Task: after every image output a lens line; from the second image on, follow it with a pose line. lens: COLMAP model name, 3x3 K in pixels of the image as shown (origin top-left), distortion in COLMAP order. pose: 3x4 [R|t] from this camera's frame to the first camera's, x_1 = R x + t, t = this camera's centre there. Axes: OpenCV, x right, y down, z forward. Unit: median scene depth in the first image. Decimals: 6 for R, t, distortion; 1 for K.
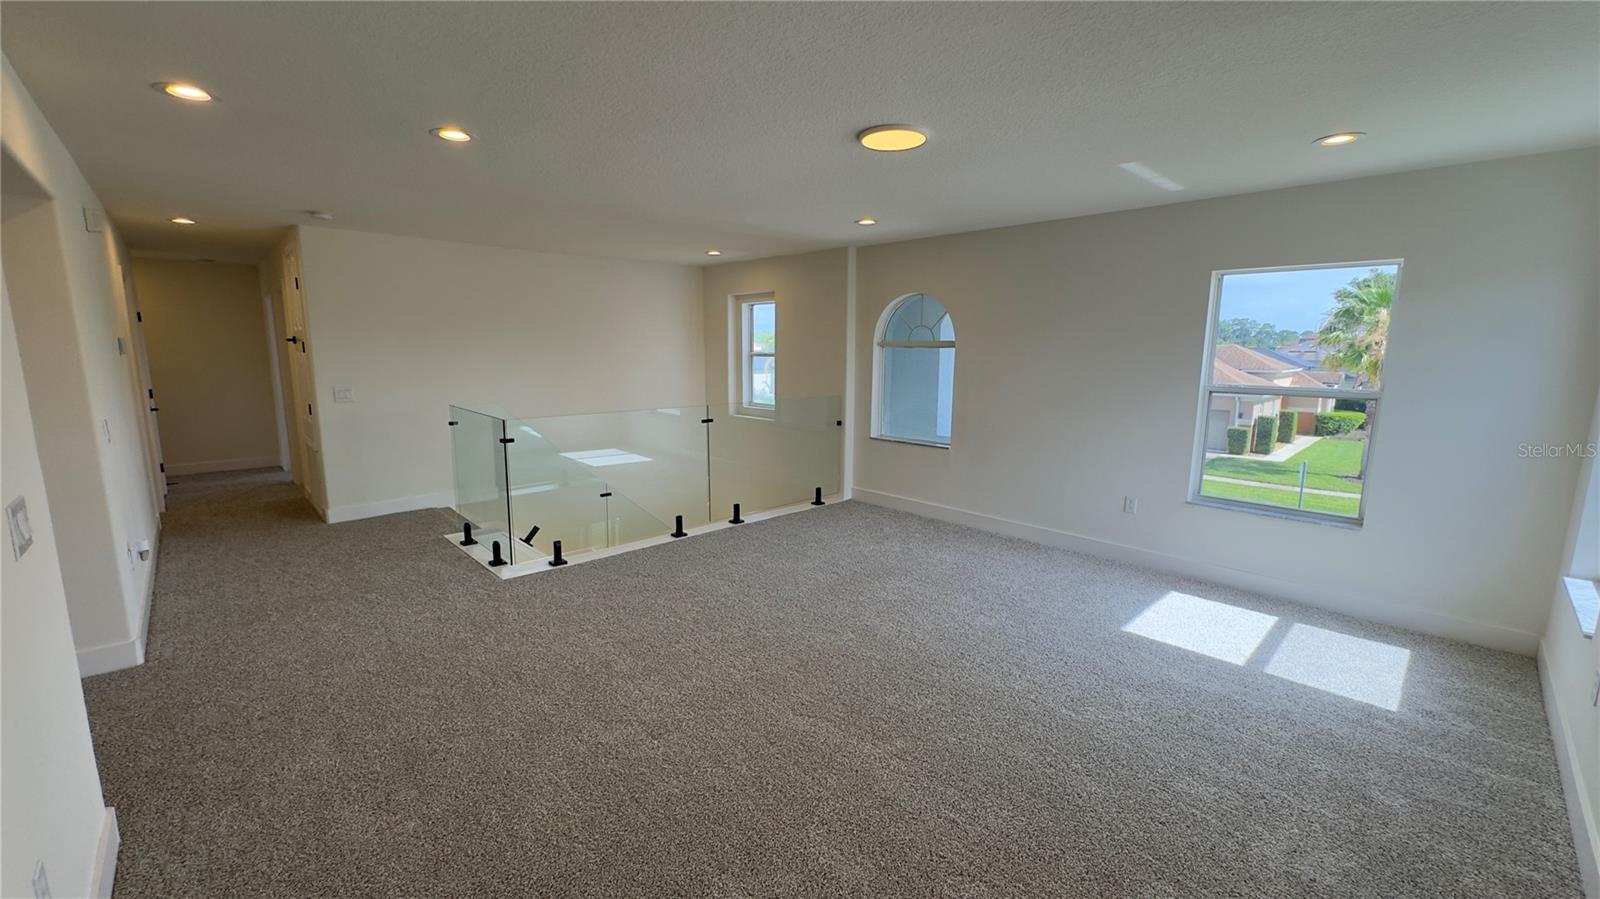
lens RADIAL K [[641.8, 0, 800.0], [0, 641.8, 449.5], [0, 0, 1]] dist [0.000942, -0.007692]
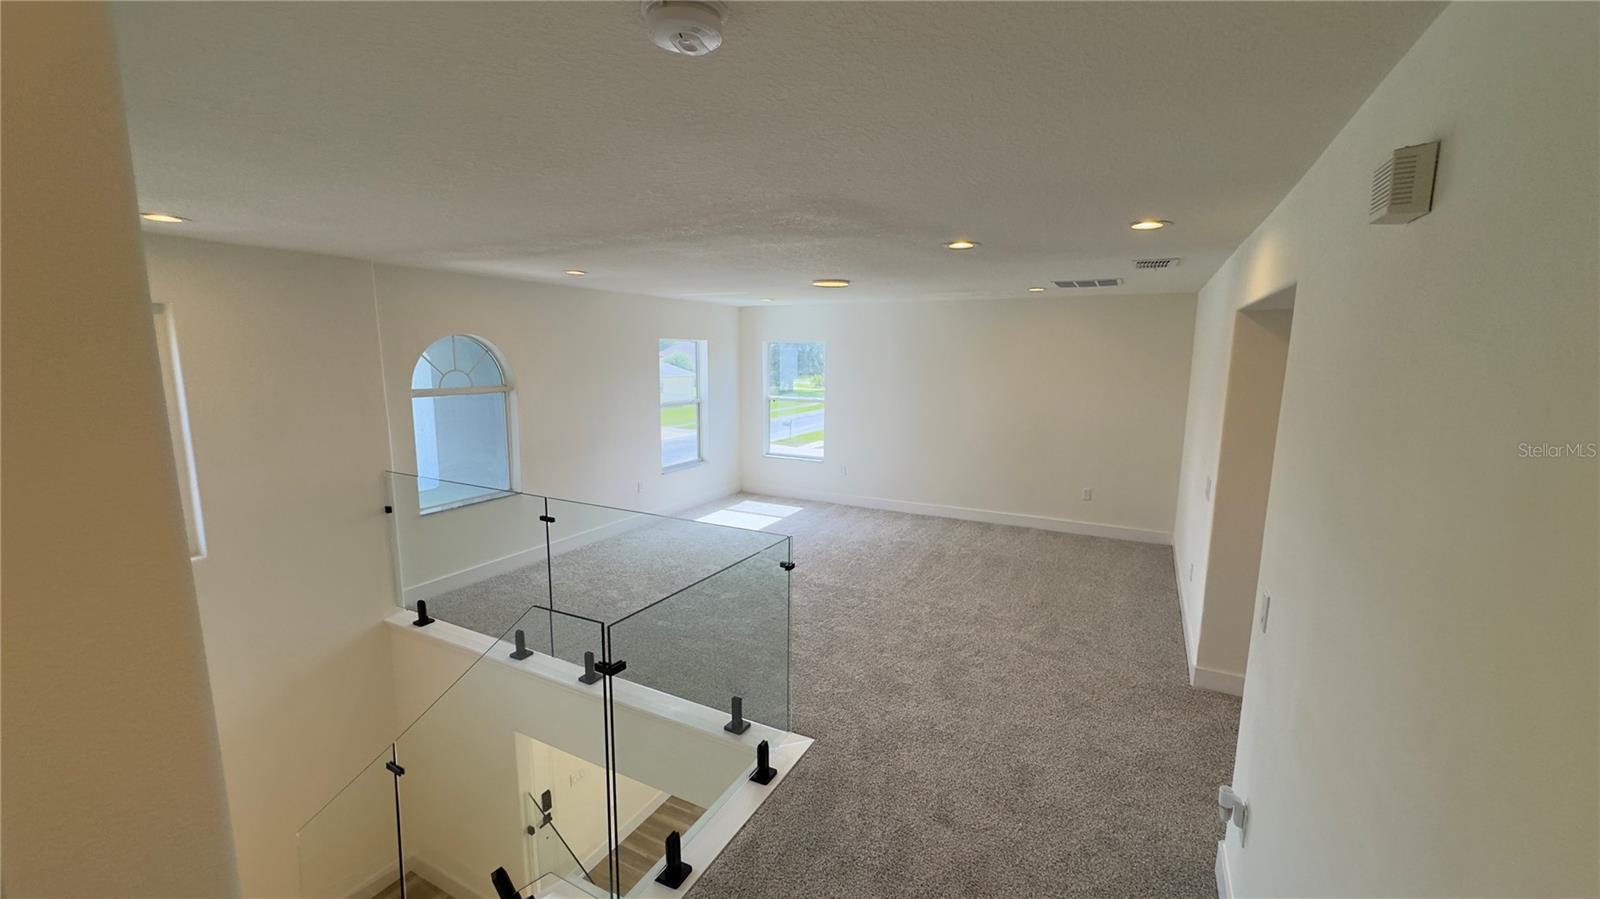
lens RADIAL K [[641.8, 0, 800.0], [0, 641.8, 449.5], [0, 0, 1]] dist [0.000942, -0.007692]
pose [[-0.319786, -0.149712, 0.935587, -0.862930], [0.141971, 0.968719, 0.203540, -0.217071], [-0.936793, 0.197916, -0.288528, 0.910374]]
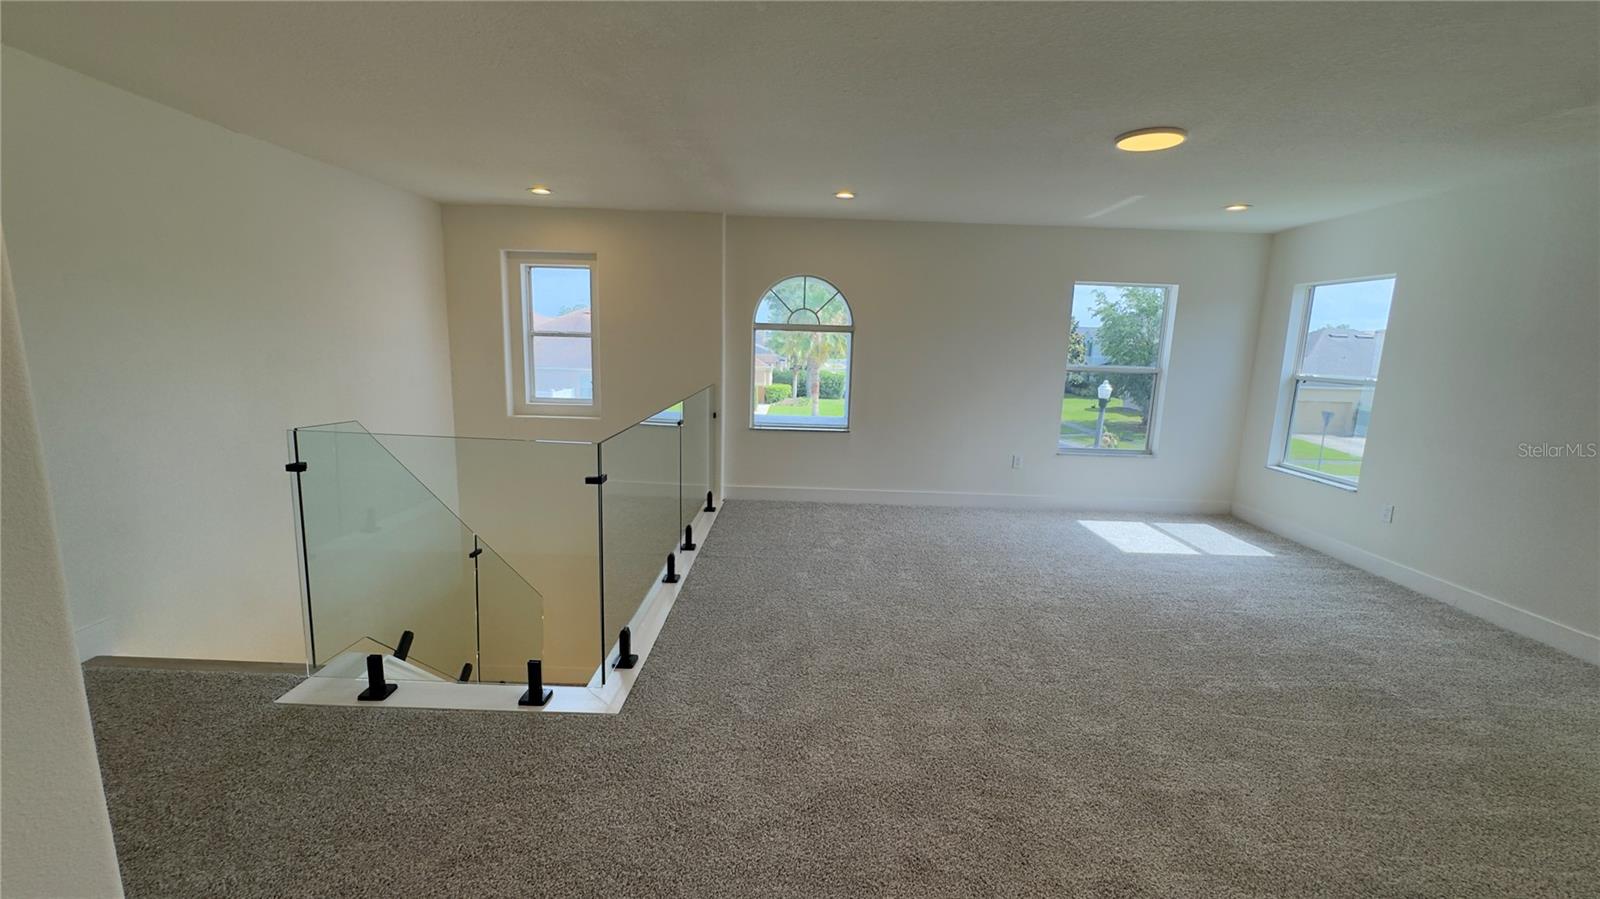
lens RADIAL K [[641.8, 0, 800.0], [0, 641.8, 449.5], [0, 0, 1]] dist [0.000942, -0.007692]
pose [[0.690728, -0.107858, 0.715025, -0.580552], [0.088564, 0.993988, 0.064384, -0.048365], [-0.717671, 0.018853, 0.696127, 0.364727]]
